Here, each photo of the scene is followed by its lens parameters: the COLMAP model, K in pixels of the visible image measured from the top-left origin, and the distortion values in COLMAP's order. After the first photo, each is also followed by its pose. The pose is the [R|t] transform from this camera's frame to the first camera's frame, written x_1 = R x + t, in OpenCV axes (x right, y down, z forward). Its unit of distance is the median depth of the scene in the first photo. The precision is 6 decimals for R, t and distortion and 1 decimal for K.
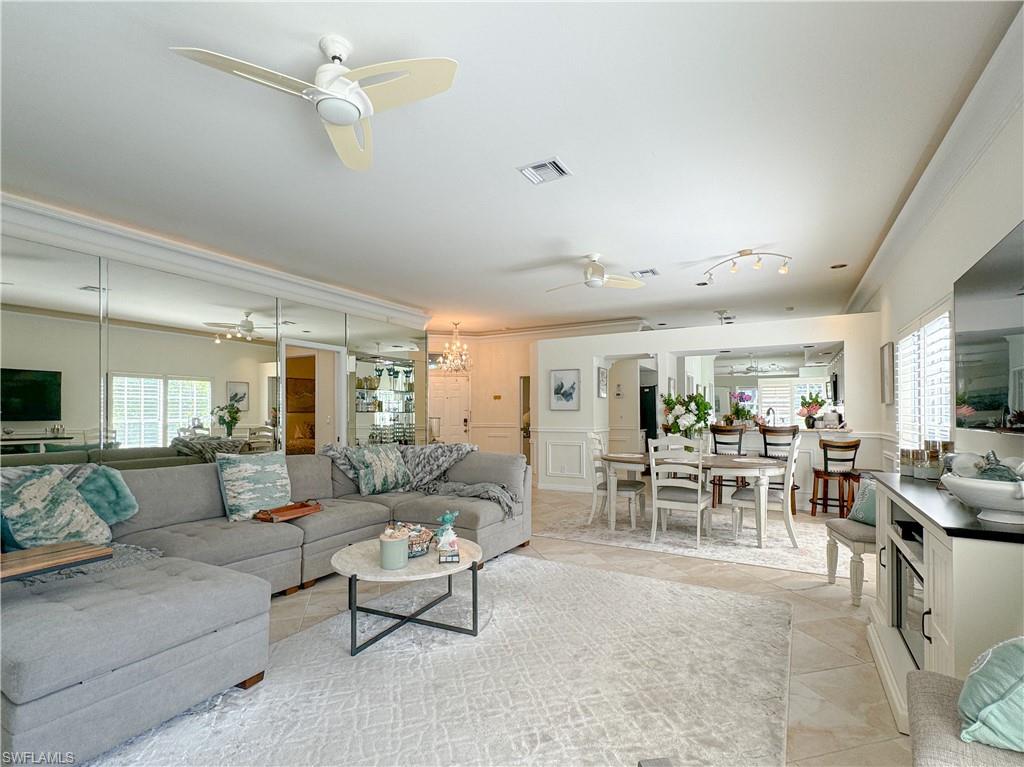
lens RADIAL K [[494.0, 0, 512.2], [0, 494.0, 410.6], [0, 0, 1]] dist [0.023025, 0.000741]
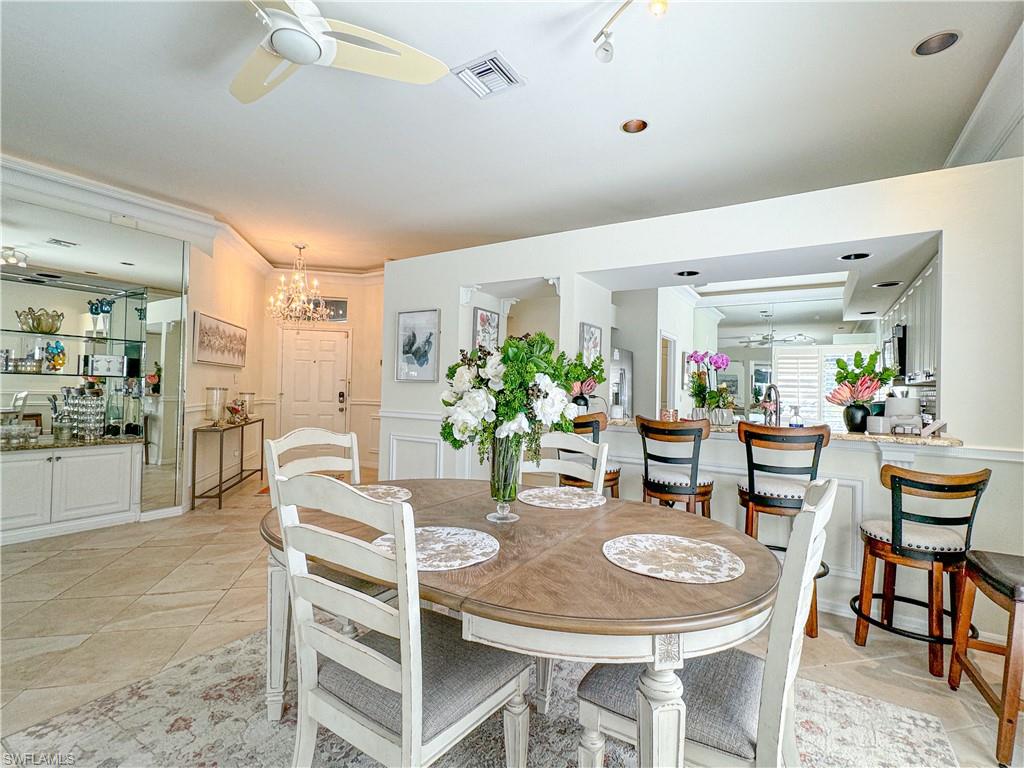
lens RADIAL K [[483.5, 0, 512.7], [0, 483.5, 384.9], [0, 0, 1]] dist [-0.002844, 0.000267]
pose [[0.997870, 0.025488, -0.060050, 0.346561], [-0.025642, 0.999670, -0.001788, 0.002539], [0.059984, 0.003324, 0.998194, 0.602038]]
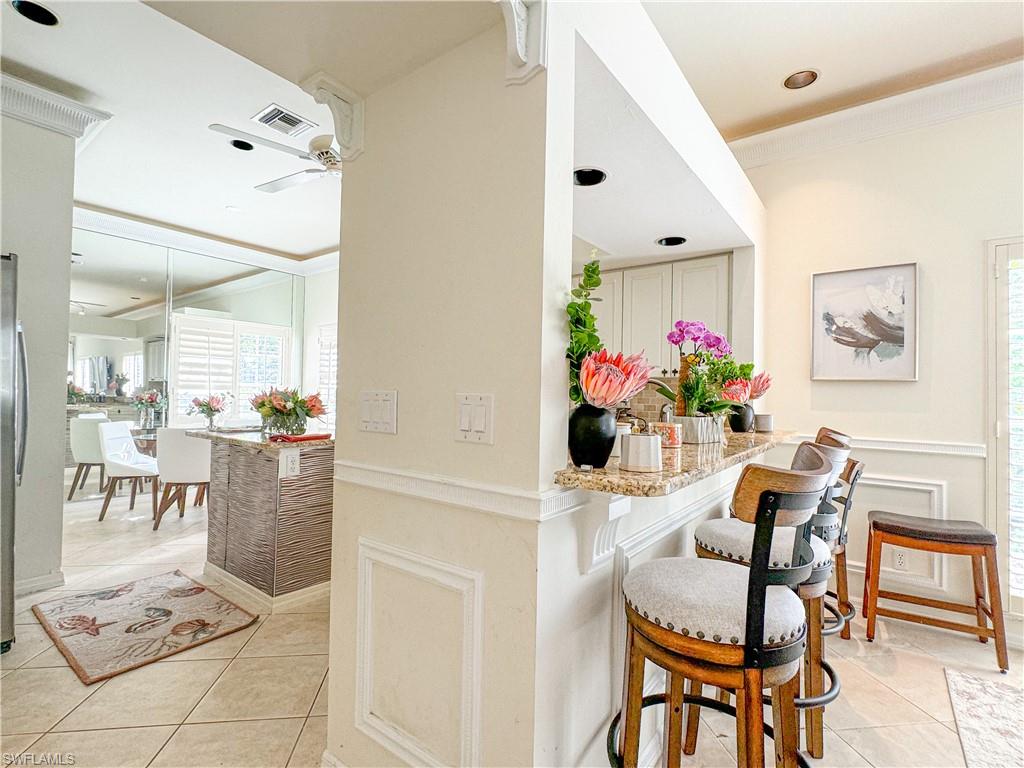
lens RADIAL K [[484.2, 0, 511.4], [0, 484.2, 383.0], [0, 0, 1]] dist [-0.003450, -0.000019]
pose [[0.147247, 0.026261, 0.988751, 0.184029], [-0.025158, 0.999424, -0.022798, 0.009523], [-0.988780, -0.021518, 0.147823, 1.232782]]
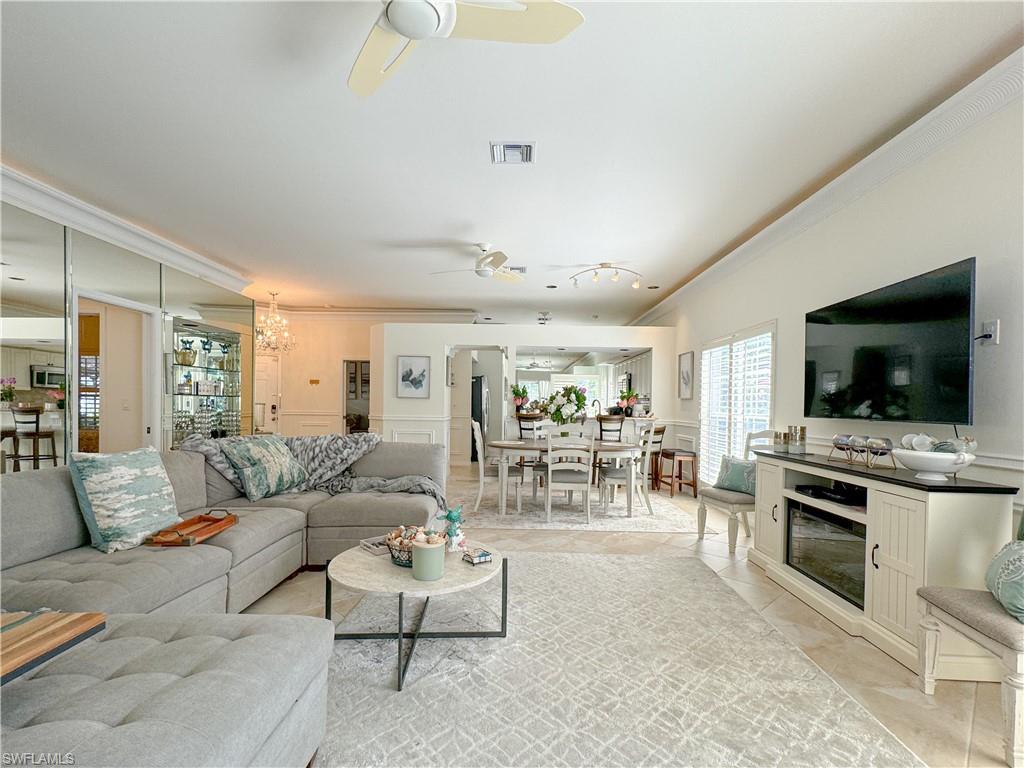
lens RADIAL K [[484.7, 0, 512.9], [0, 484.7, 410.8], [0, 0, 1]] dist [0.020296, 0.000140]
pose [[0.880688, 0.008235, 0.473625, -0.237180], [-0.019717, 0.999620, 0.019282, 0.003374], [-0.473286, -0.026320, 0.880515, 0.090033]]
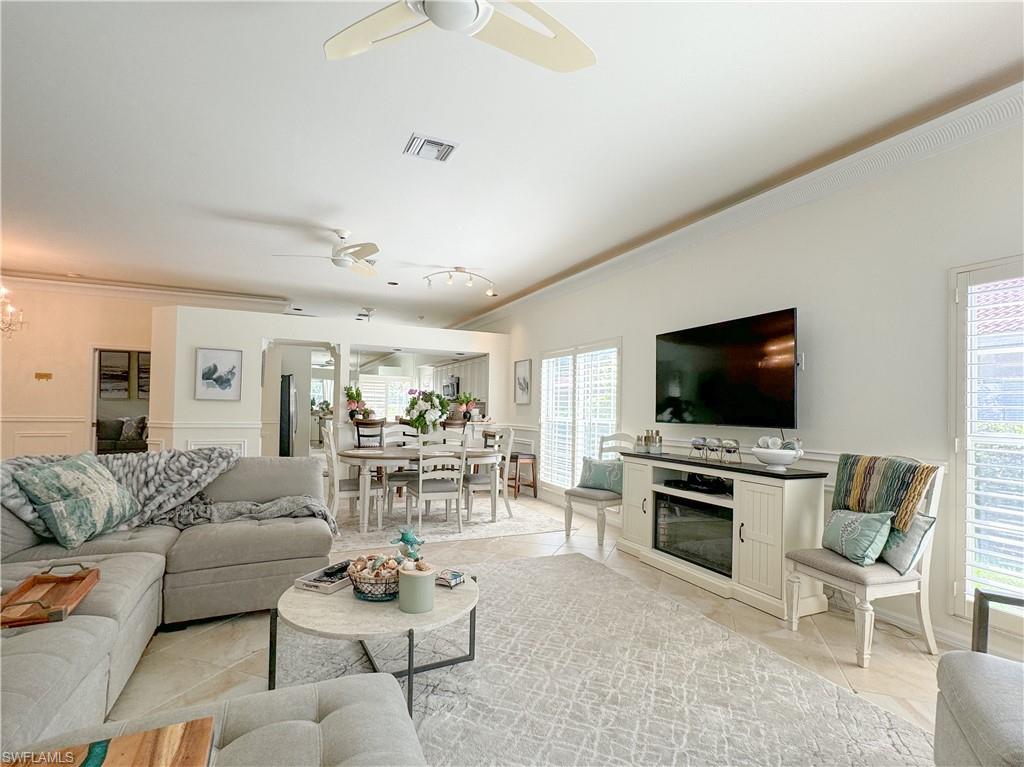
lens RADIAL K [[506.3, 0, 512.5], [0, 506.3, 400.9], [0, 0, 1]] dist [0.001381, 0.000678]
pose [[0.589855, 0.025992, 0.807091, -0.369537], [-0.024931, 0.999592, -0.013971, -0.000345], [-0.807124, -0.011881, 0.590262, 0.193471]]
